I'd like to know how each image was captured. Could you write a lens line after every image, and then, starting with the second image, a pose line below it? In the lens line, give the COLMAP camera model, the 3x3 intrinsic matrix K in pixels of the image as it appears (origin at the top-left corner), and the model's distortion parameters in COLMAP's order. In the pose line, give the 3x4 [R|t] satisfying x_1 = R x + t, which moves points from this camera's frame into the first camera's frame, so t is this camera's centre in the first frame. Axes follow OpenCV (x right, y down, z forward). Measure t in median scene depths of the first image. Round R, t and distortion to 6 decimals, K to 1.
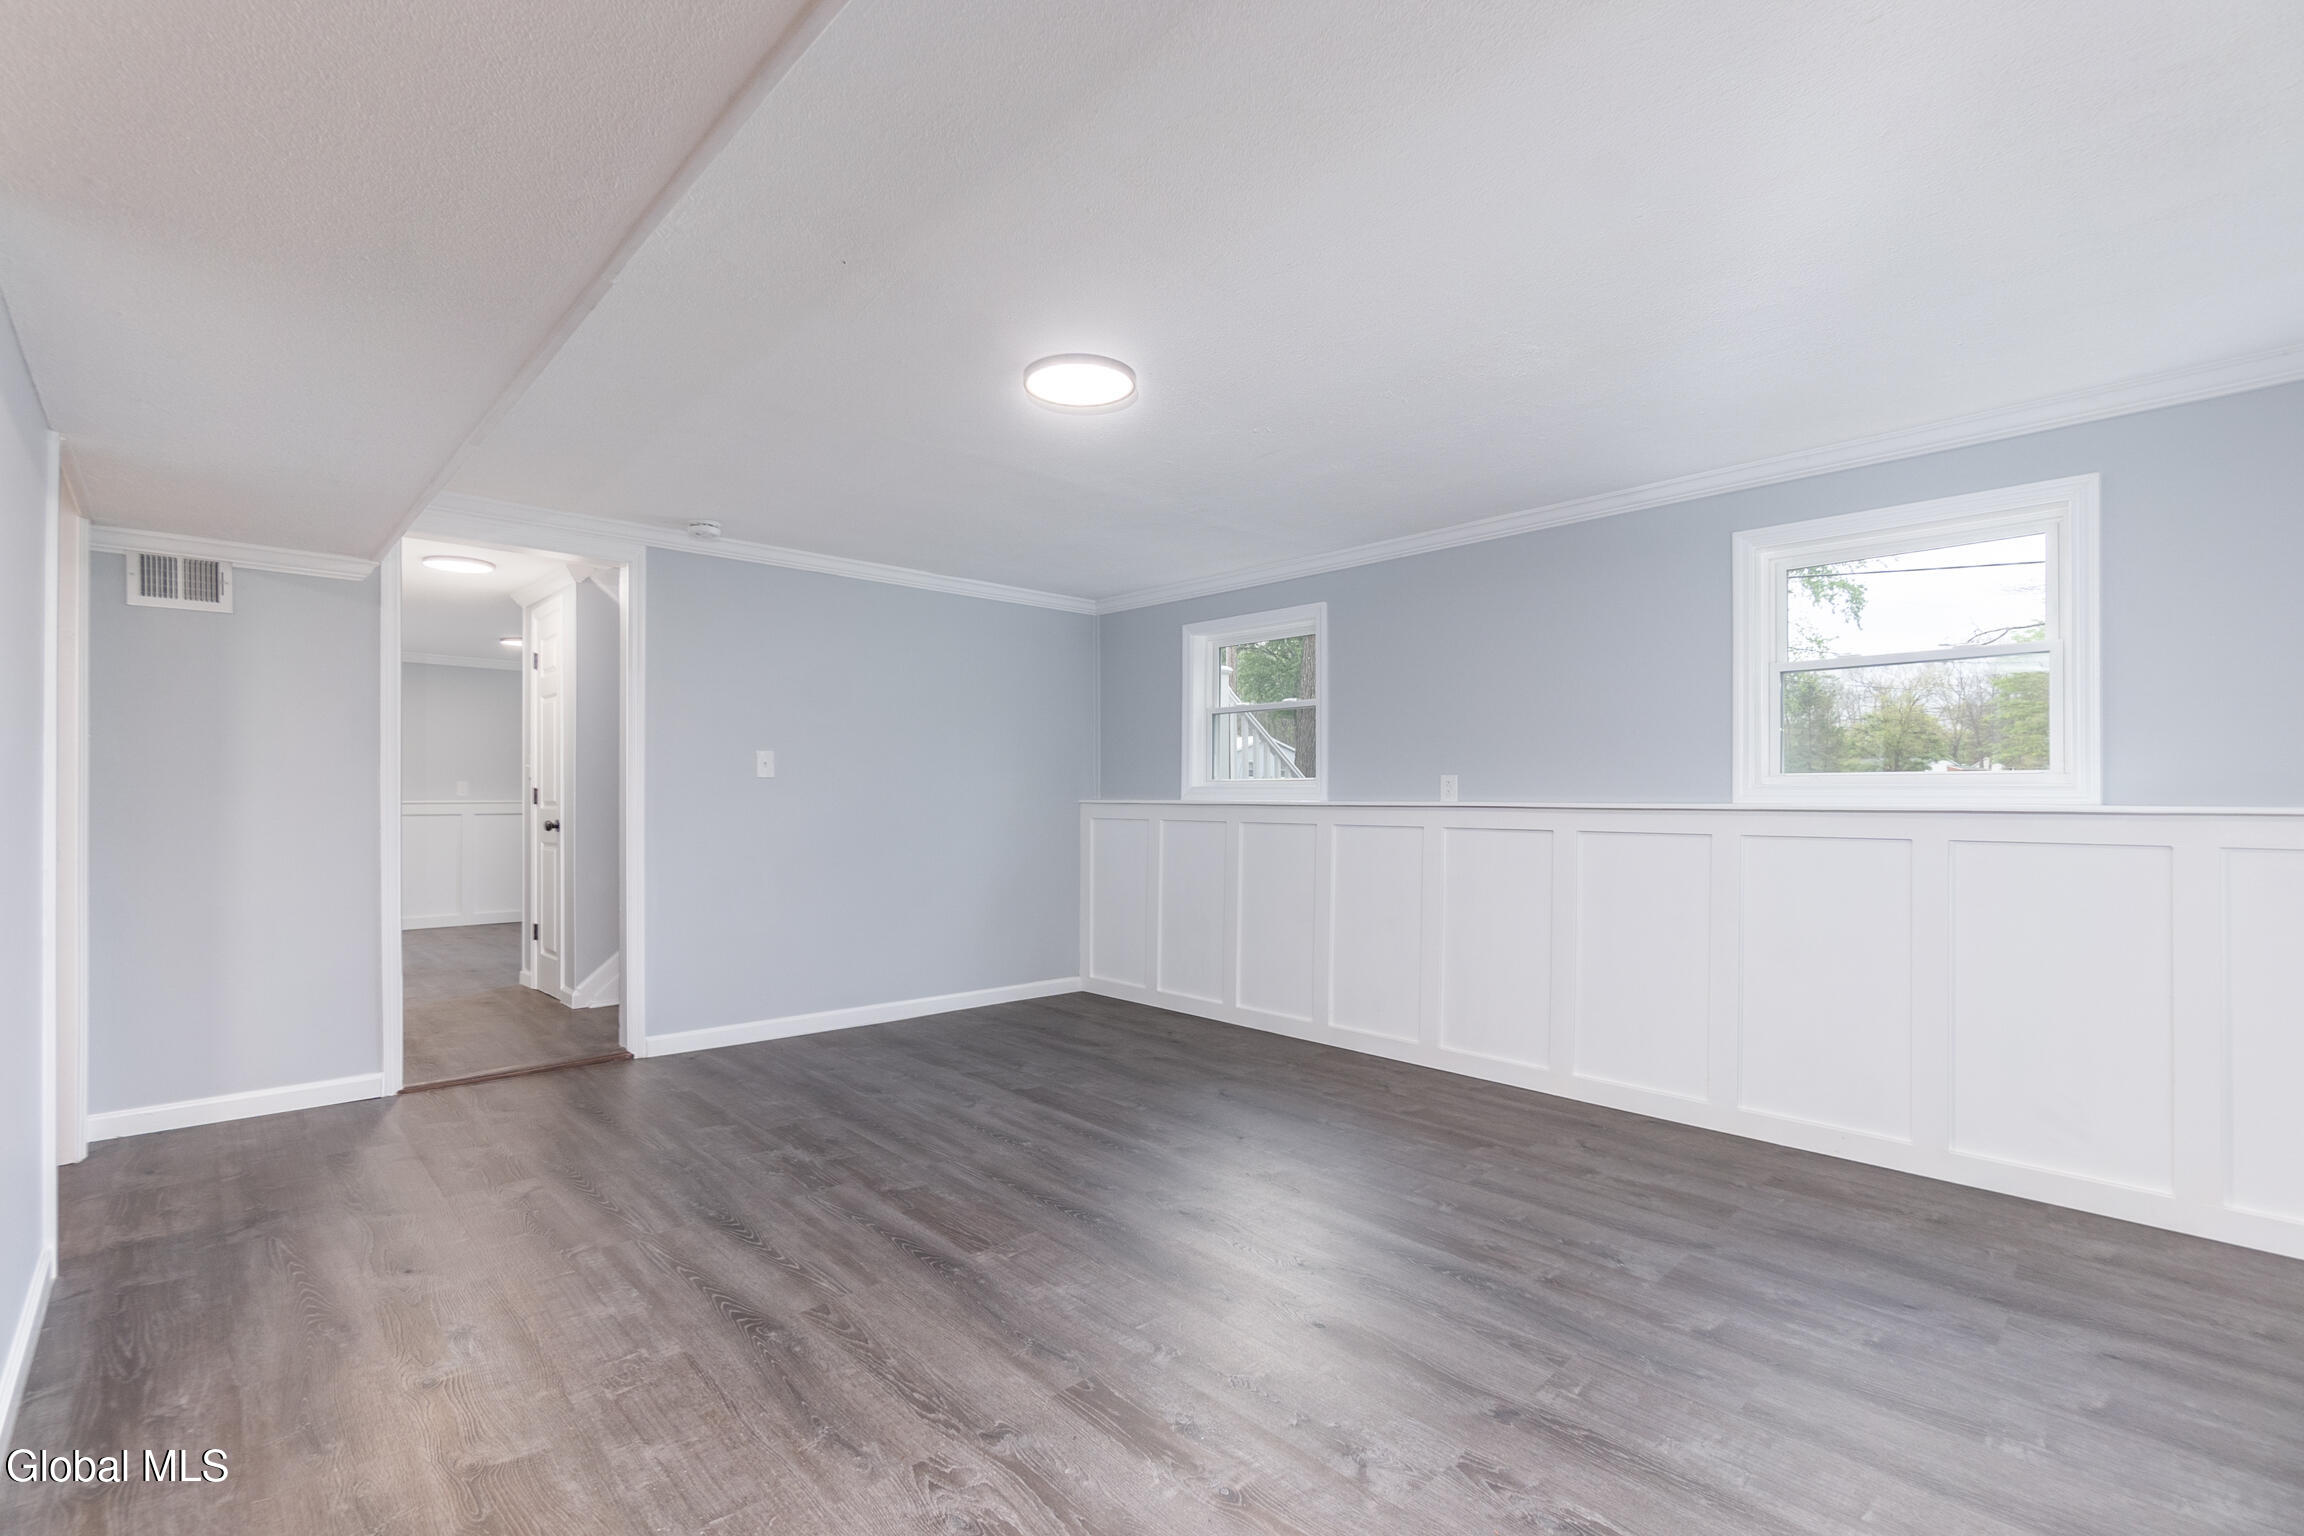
lens RADIAL K [[1003.8, 0, 1151.9], [0, 1003.8, 786.4], [0, 0, 1]] dist [-0.007075, 0.000677]
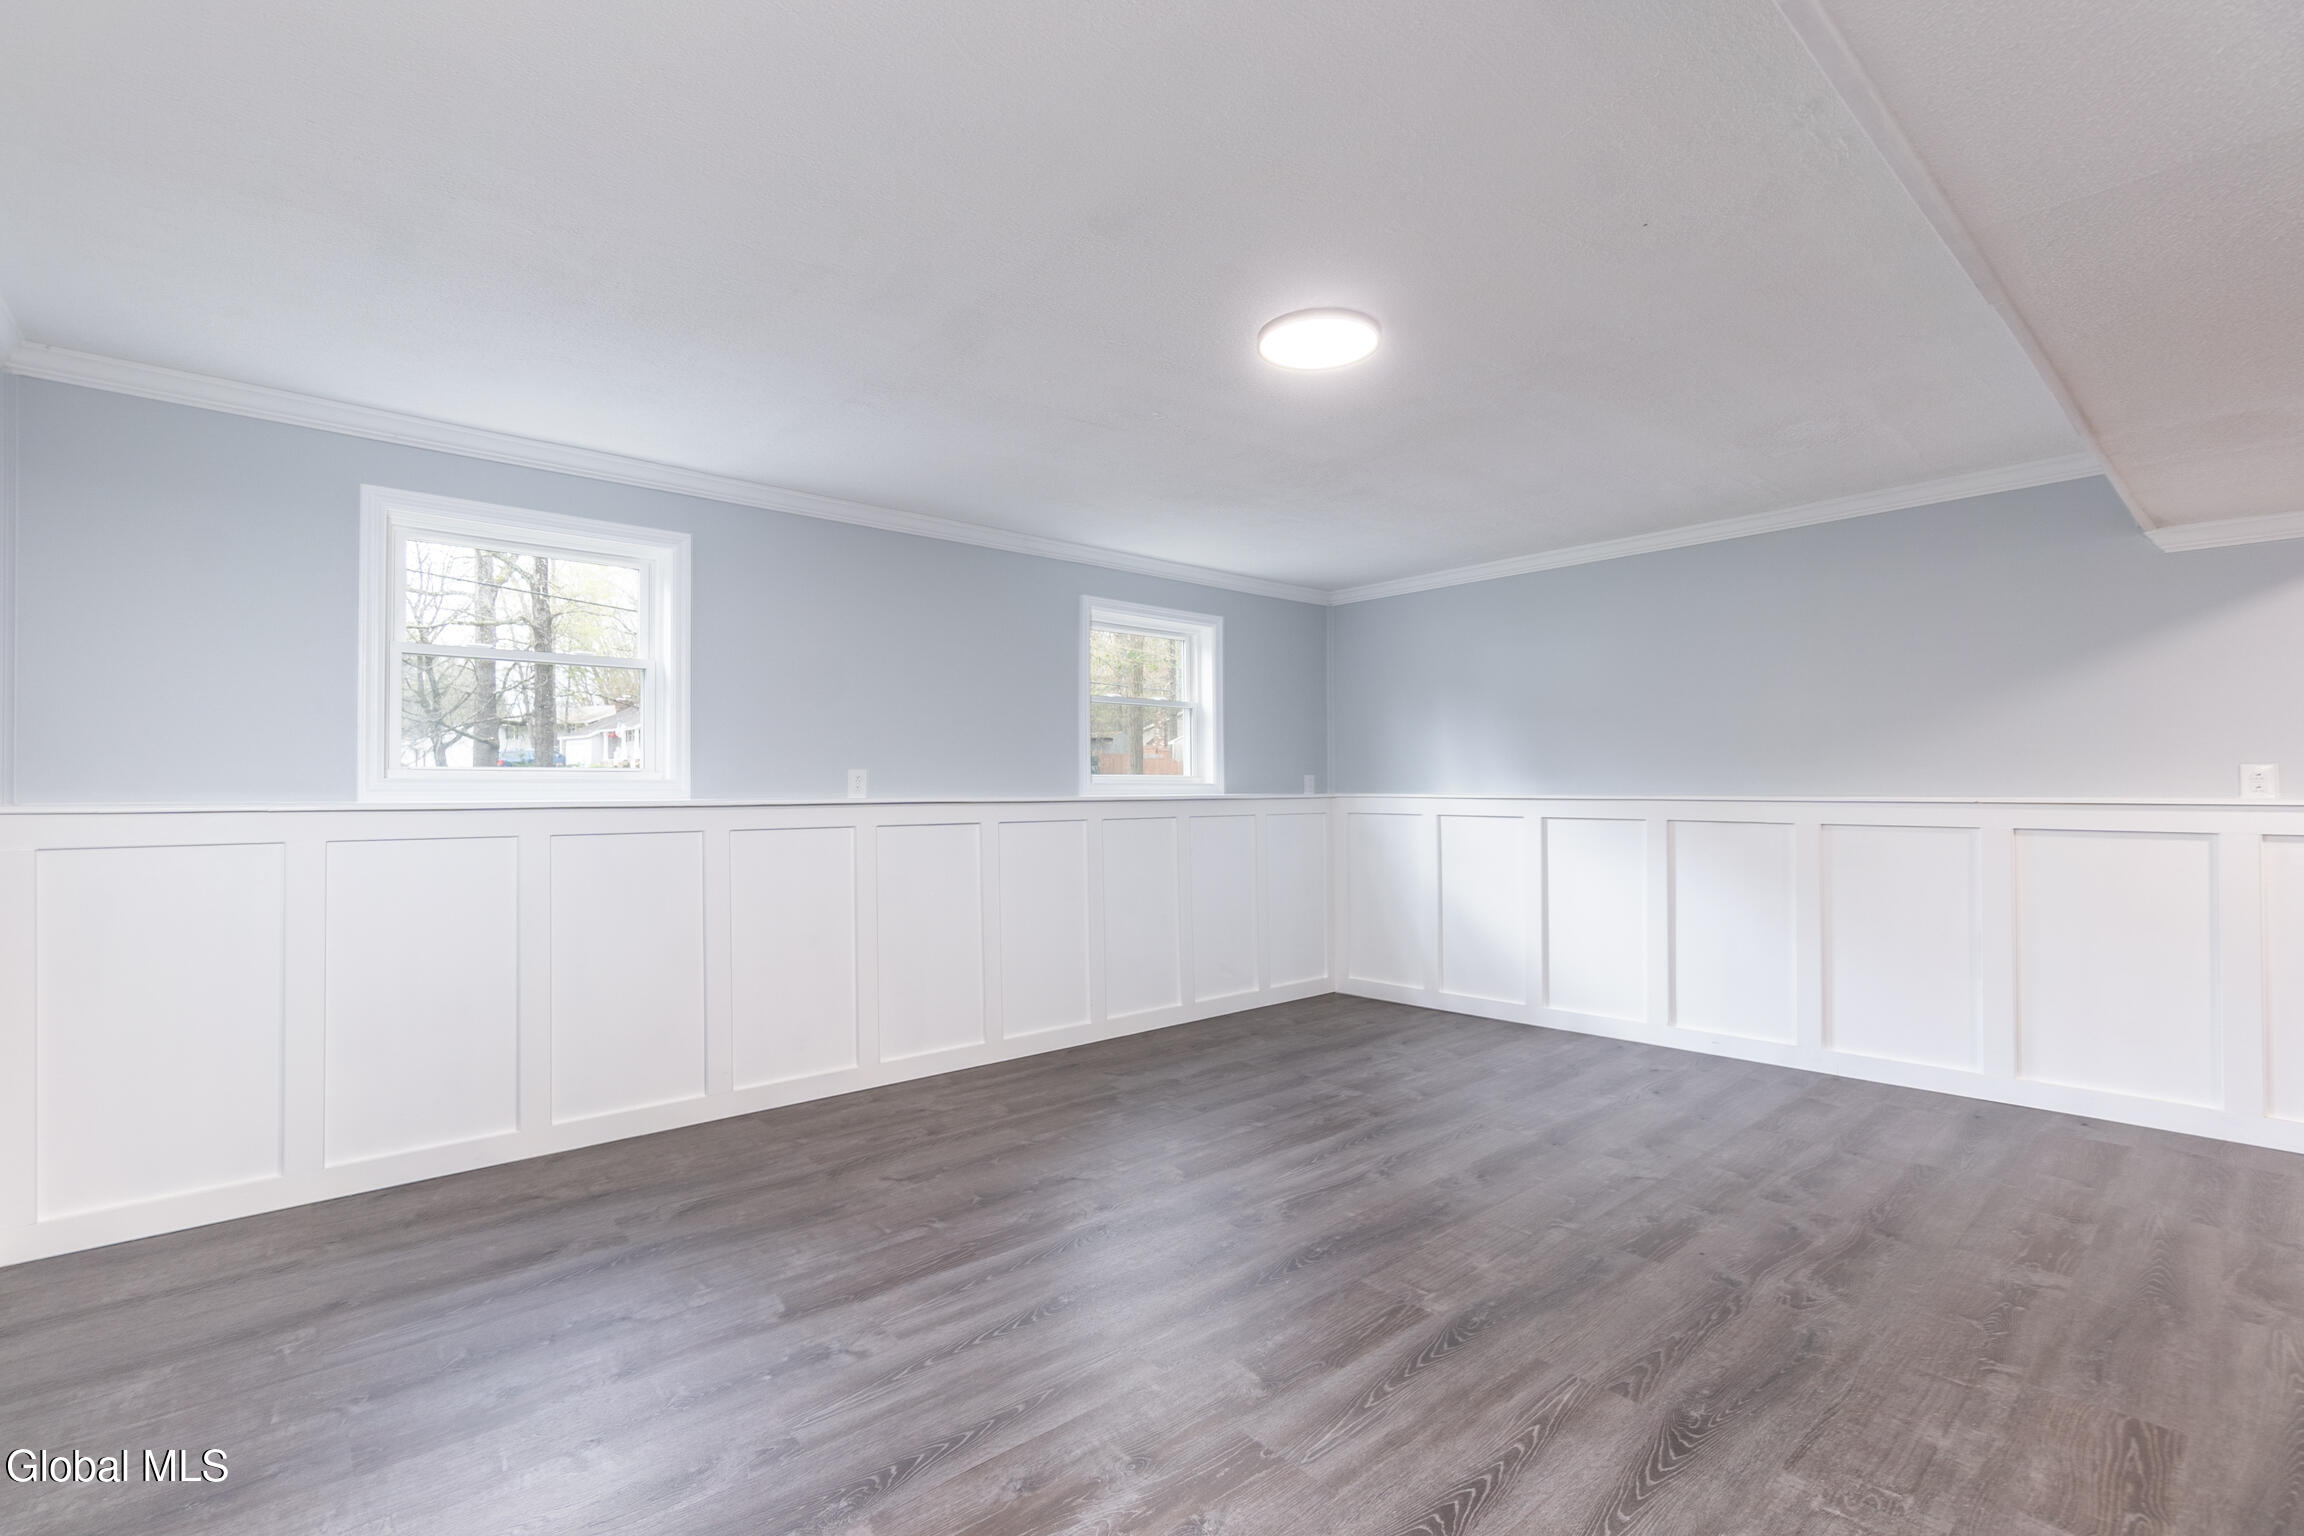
lens RADIAL K [[1003.8, 0, 1150.7], [0, 1003.8, 768.2], [0, 0, 1]] dist [-0.007075, 0.000677]
pose [[0.058112, 0.018871, 0.998132, -1.085929], [-0.004368, 0.999817, -0.018649, 0.009334], [-0.998301, -0.003276, 0.058184, 1.209832]]
